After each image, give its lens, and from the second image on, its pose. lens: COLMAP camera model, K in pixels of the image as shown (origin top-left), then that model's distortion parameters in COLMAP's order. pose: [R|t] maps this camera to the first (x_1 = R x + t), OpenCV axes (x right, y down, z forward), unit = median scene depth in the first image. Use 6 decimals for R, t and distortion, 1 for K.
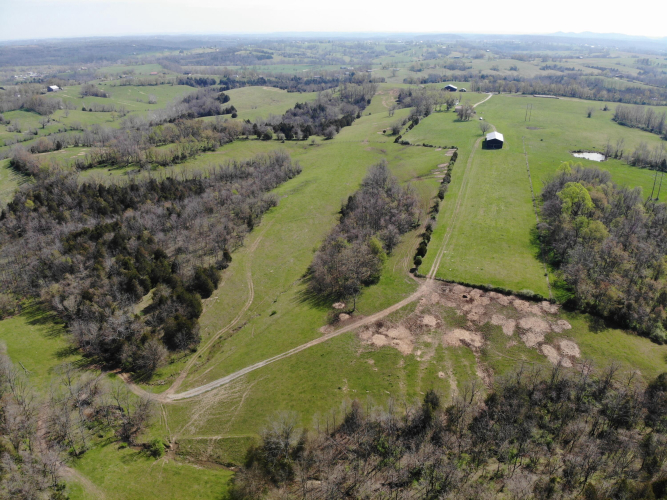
lens RADIAL K [[492.0, 0, 334.5], [0, 492.0, 253.2], [0, 0, 1]] dist [0.103785, -0.222679]
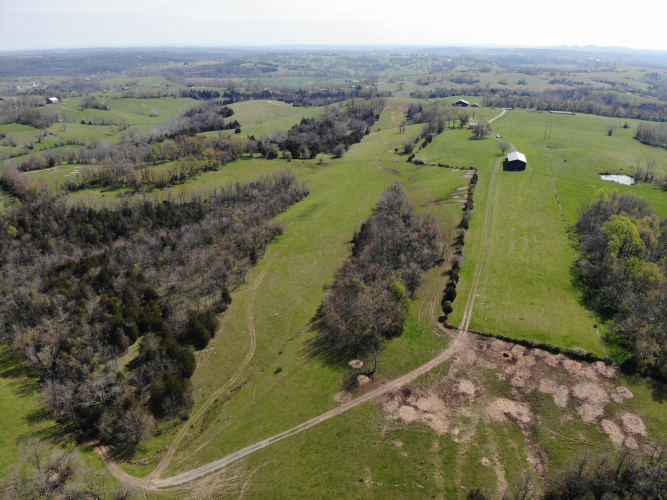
lens RADIAL K [[492.0, 0, 334.5], [0, 492.0, 253.2], [0, 0, 1]] dist [0.103785, -0.222679]
pose [[0.999963, 0.007020, -0.005050, -0.008017], [-0.007127, 0.999744, -0.021470, -0.020339], [0.004898, 0.021506, 0.999757, 0.044778]]
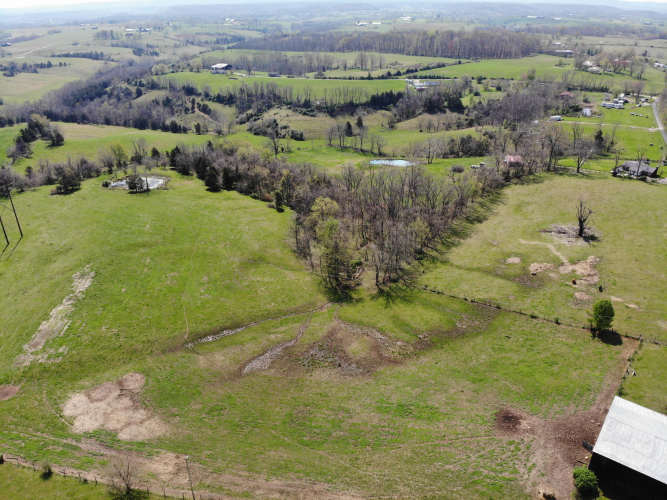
lens RADIAL K [[499.0, 0, 333.5], [0, 499.0, 250.0], [0, 0, 1]] dist [0.039444, -0.141157]
pose [[0.397354, -0.426080, 0.812752, 0.150430], [0.390646, 0.879955, 0.270324, -0.493779], [-0.830364, 0.210084, 0.516100, 1.142268]]
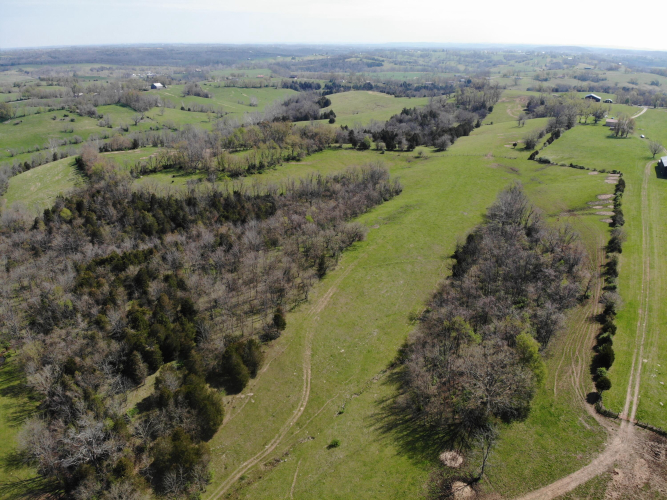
lens RADIAL K [[492.0, 0, 334.5], [0, 492.0, 253.2], [0, 0, 1]] dist [0.103785, -0.222679]
pose [[0.978422, 0.086357, -0.187704, -0.010553], [-0.089833, 0.995906, -0.010078, -0.031570], [0.186065, 0.026722, 0.982174, 0.133546]]
